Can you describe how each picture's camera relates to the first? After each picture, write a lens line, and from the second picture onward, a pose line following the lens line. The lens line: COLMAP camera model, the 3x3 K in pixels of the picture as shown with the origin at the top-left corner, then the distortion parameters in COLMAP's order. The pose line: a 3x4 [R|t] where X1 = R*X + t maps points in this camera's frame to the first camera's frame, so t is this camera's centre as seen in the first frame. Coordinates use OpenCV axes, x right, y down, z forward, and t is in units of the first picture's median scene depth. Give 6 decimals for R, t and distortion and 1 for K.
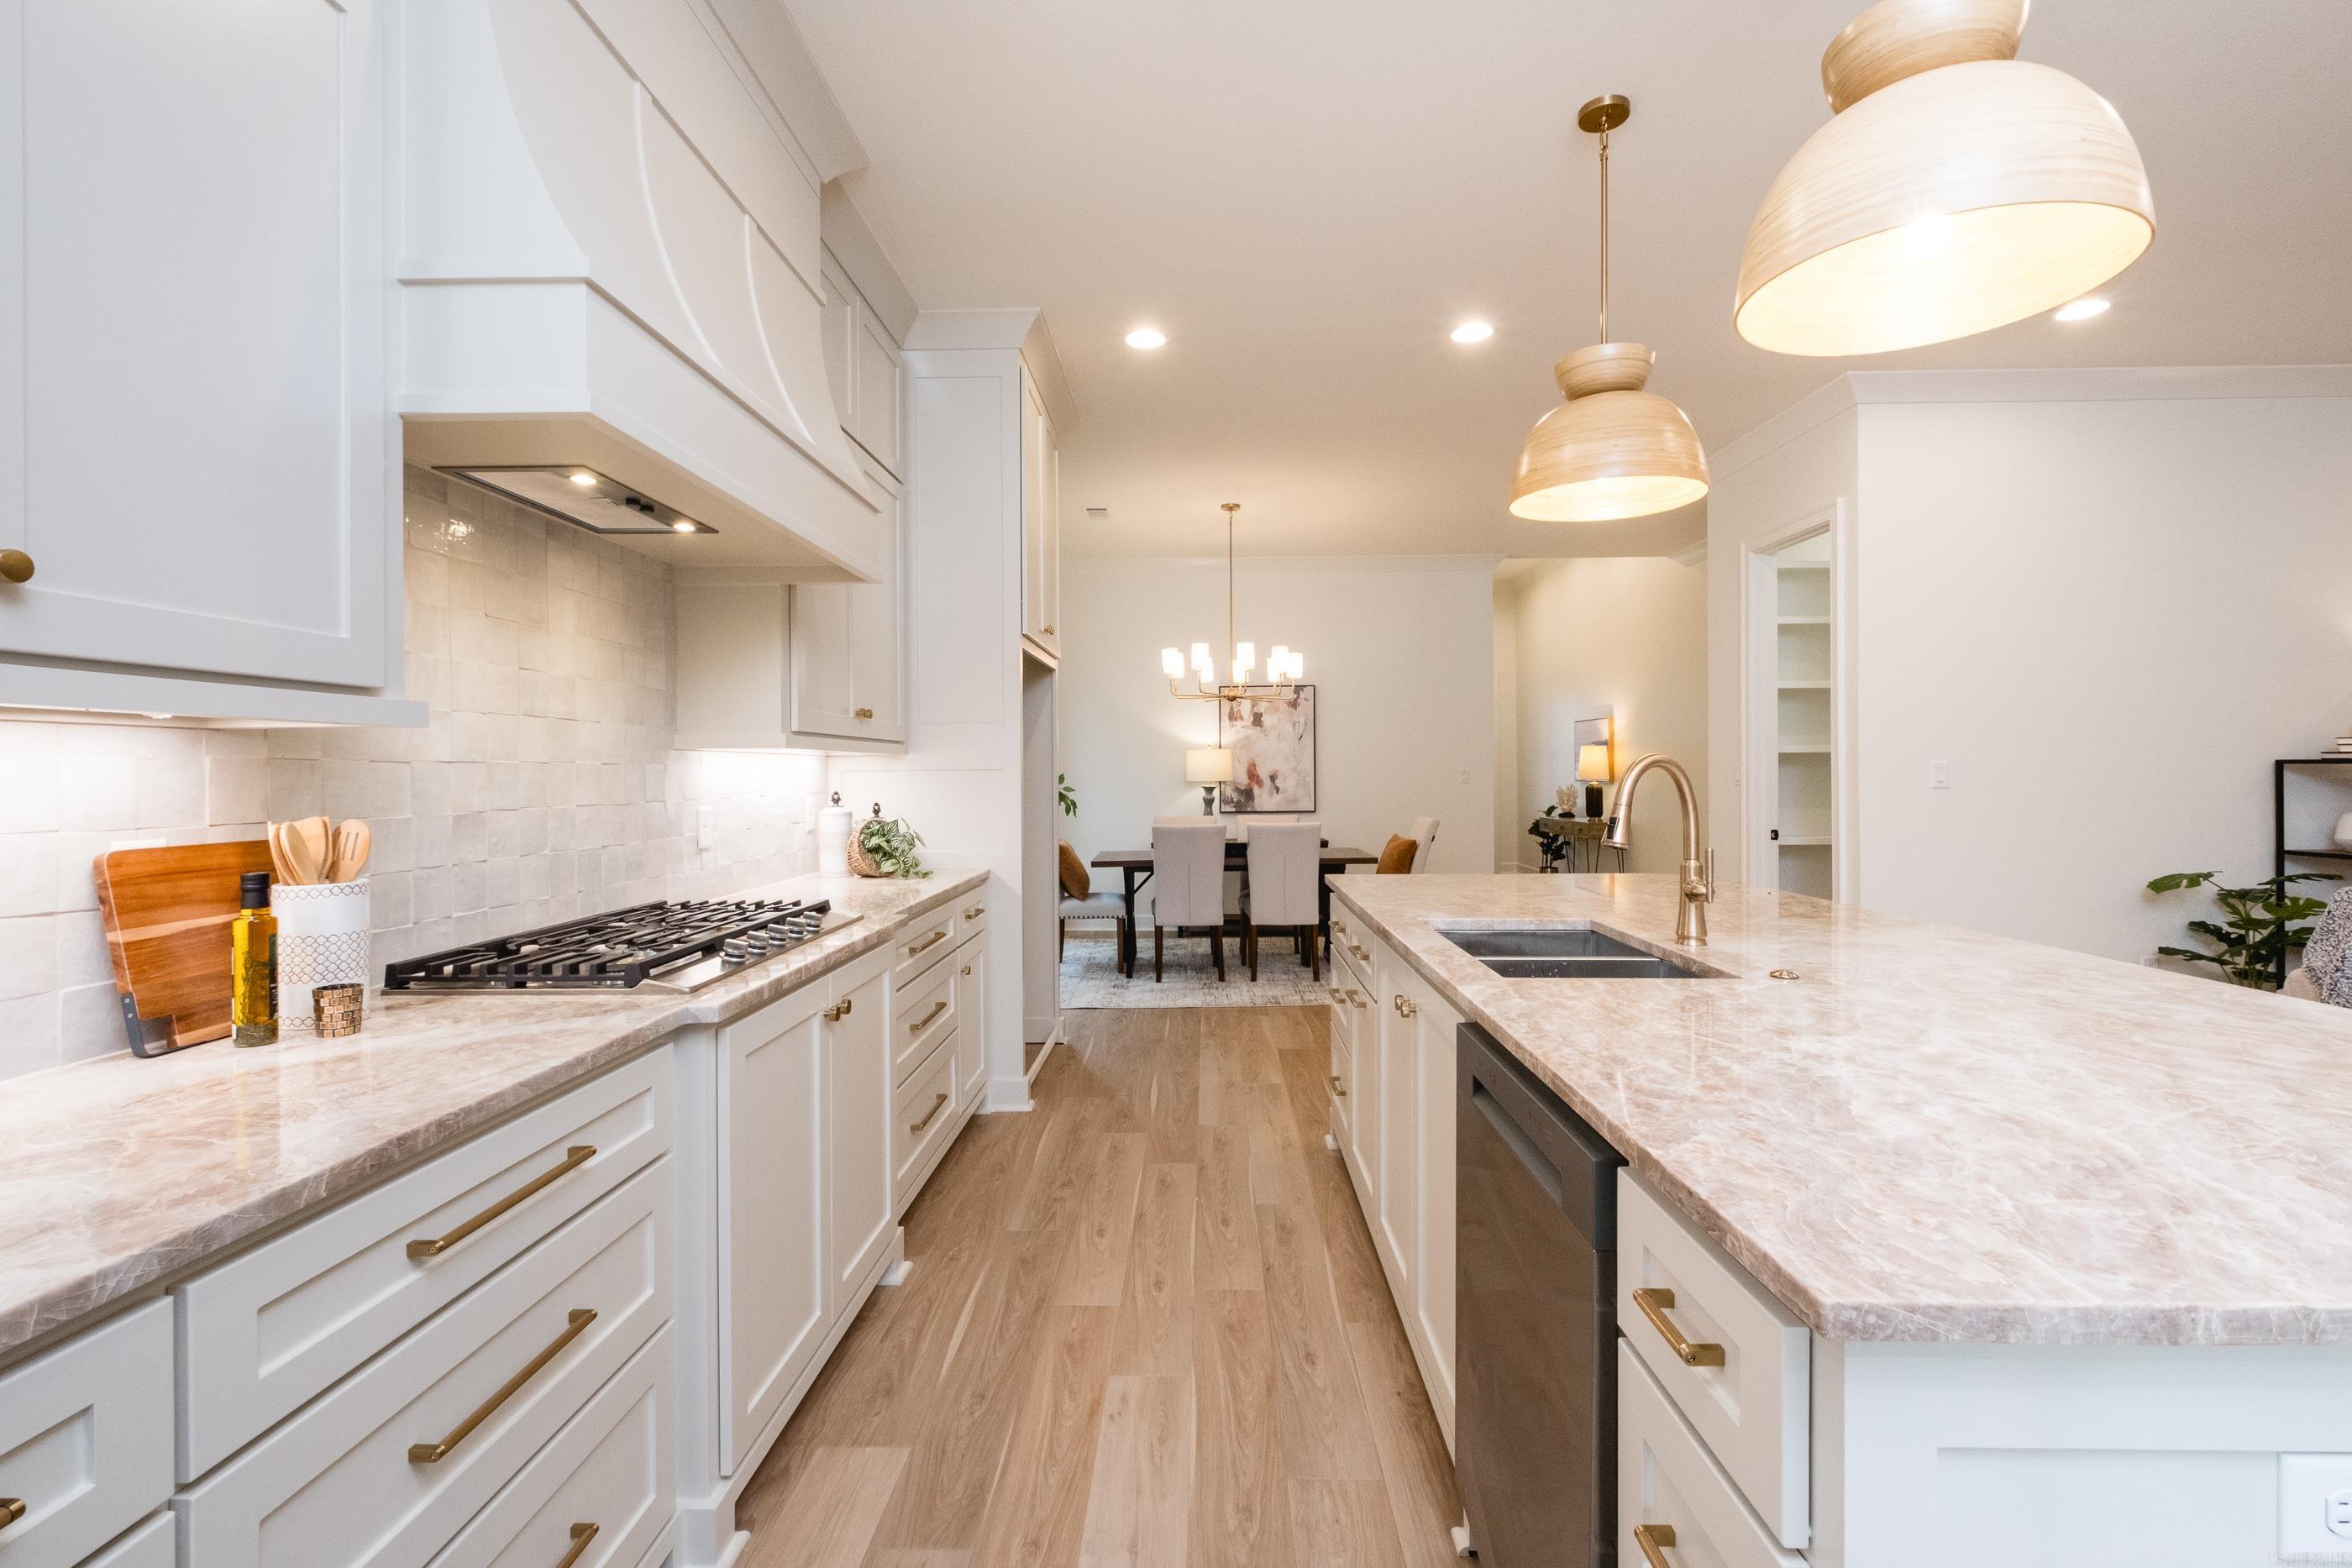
lens RADIAL K [[1041.0, 0, 1212.6], [0, 1041.0, 772.4], [0, 0, 1]] dist [0.000444, 0.000002]
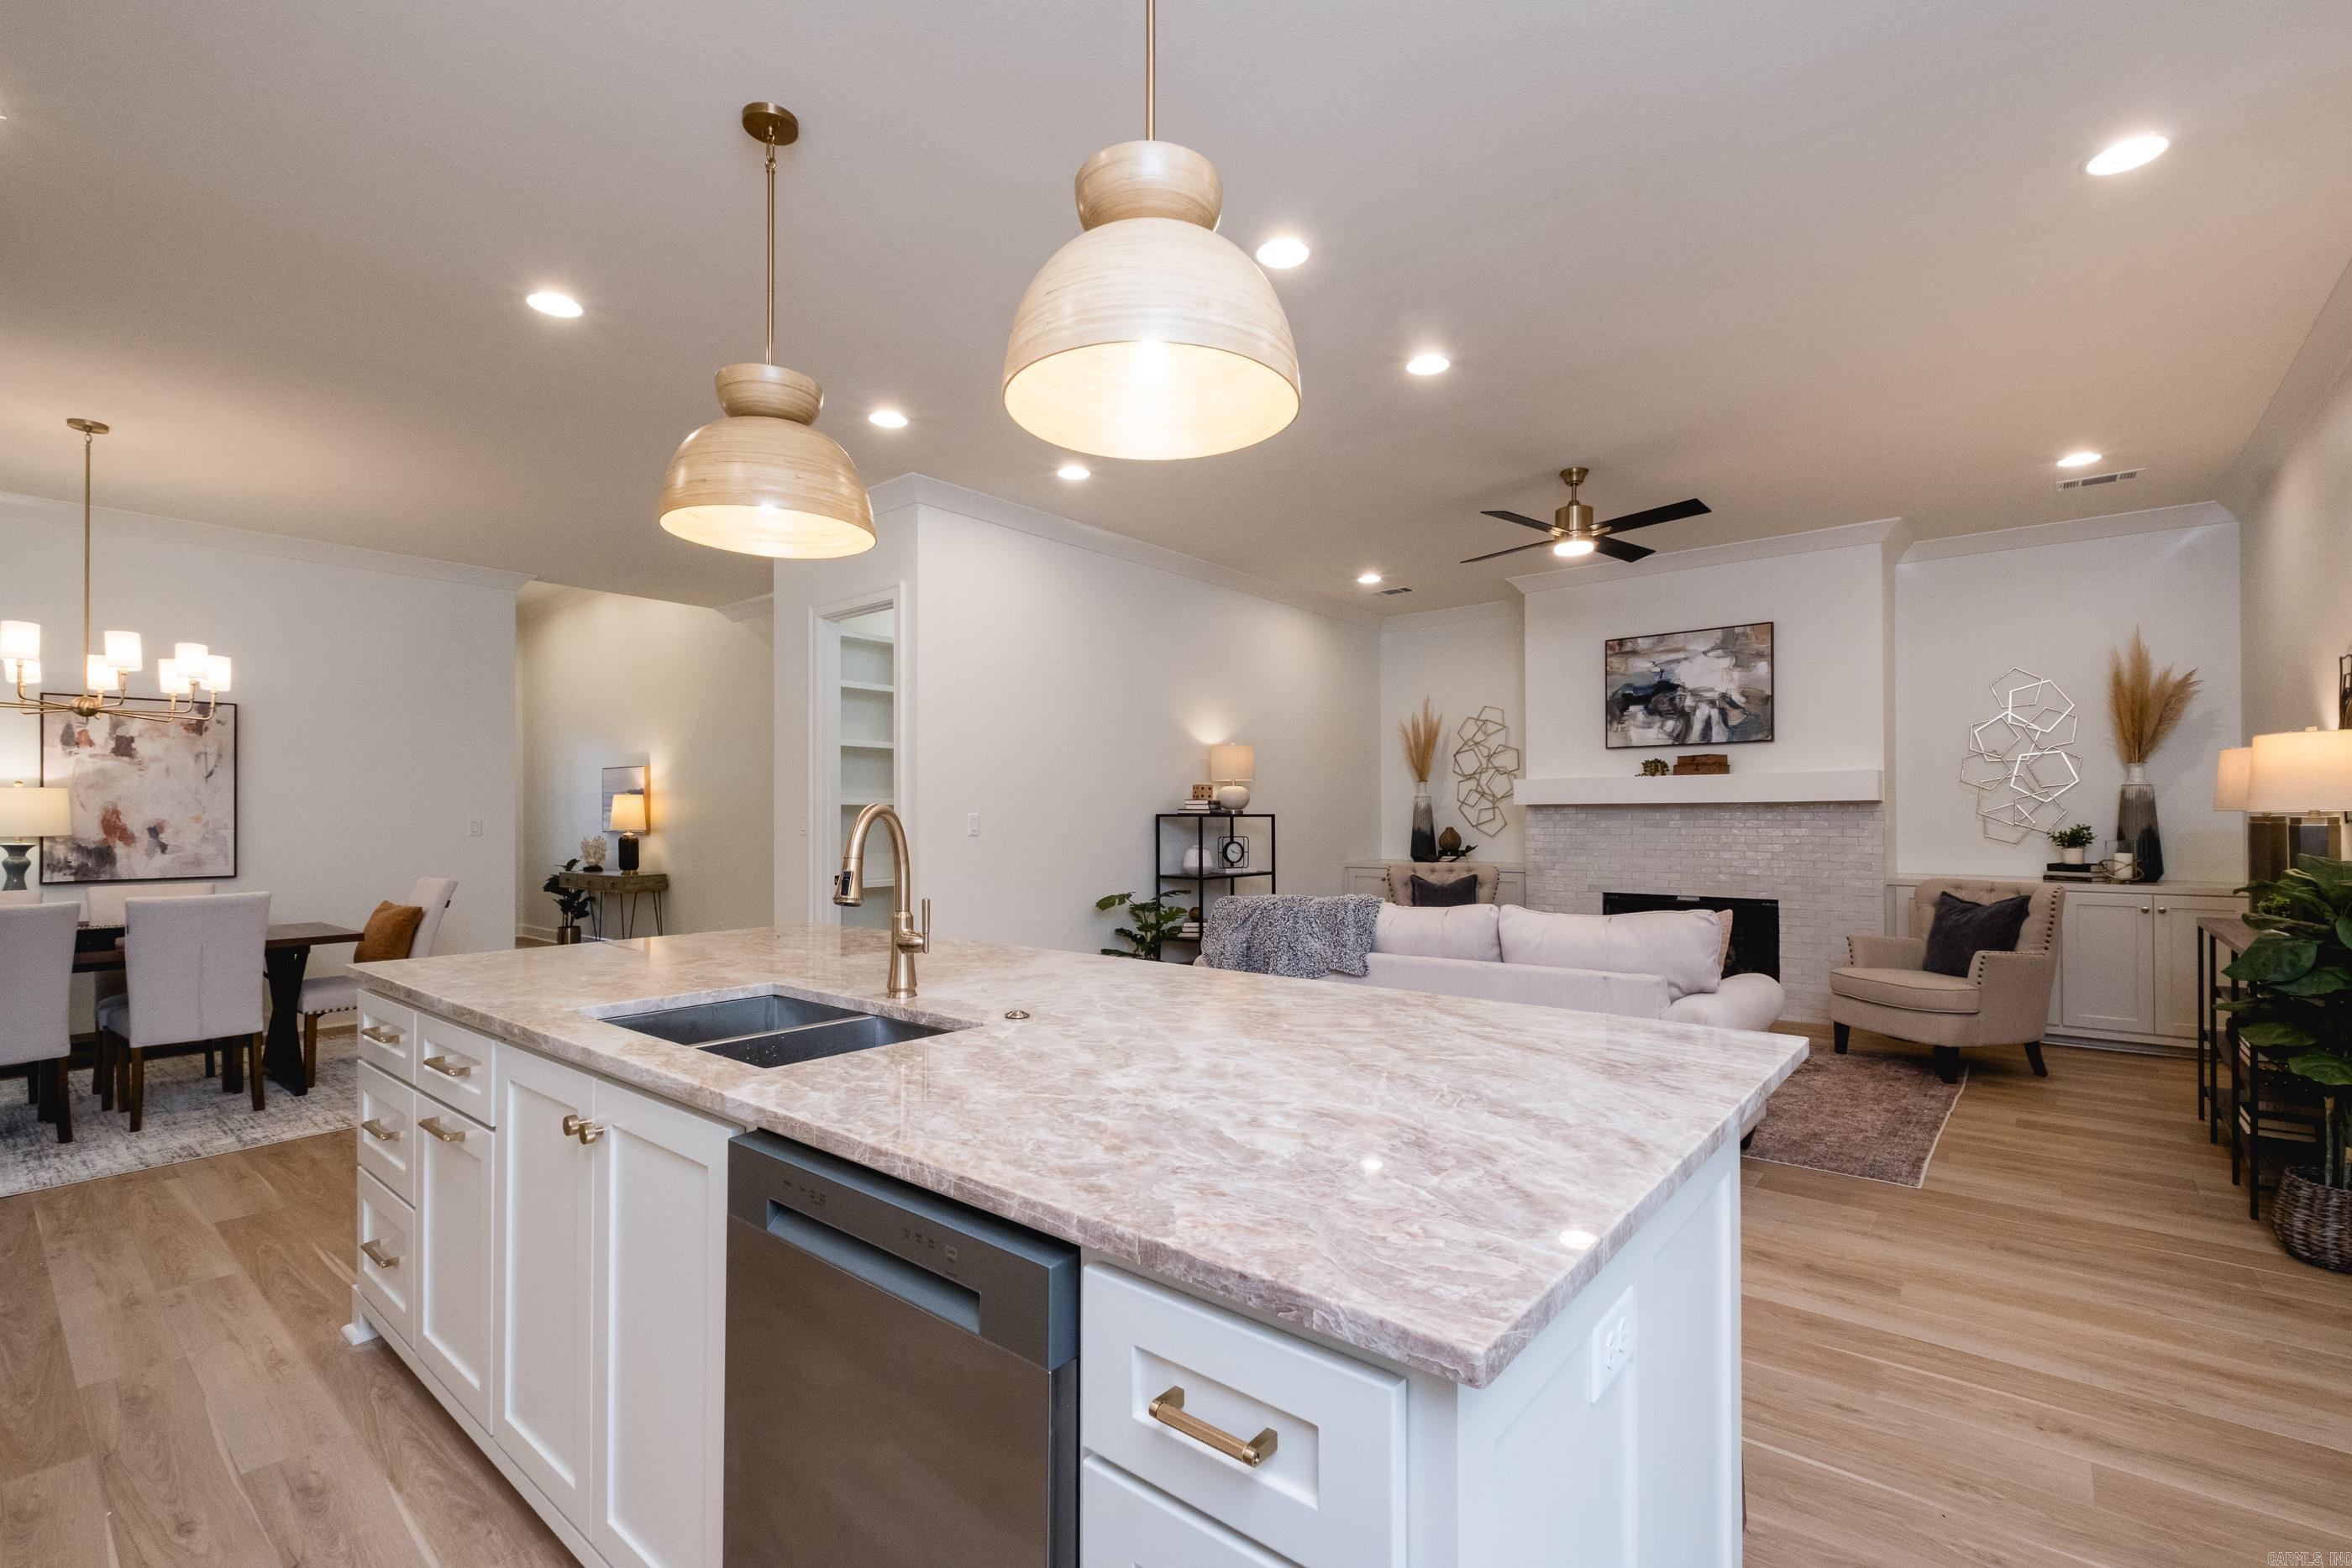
lens RADIAL K [[994.8, 0, 1166.4], [0, 994.8, 810.6], [0, 0, 1]] dist [0.009354, -0.004641]
pose [[0.636150, 0.009101, 0.771512, -0.062284], [0.000242, 0.999928, -0.011996, -0.000244], [-0.771566, 0.007818, 0.636102, 0.110130]]
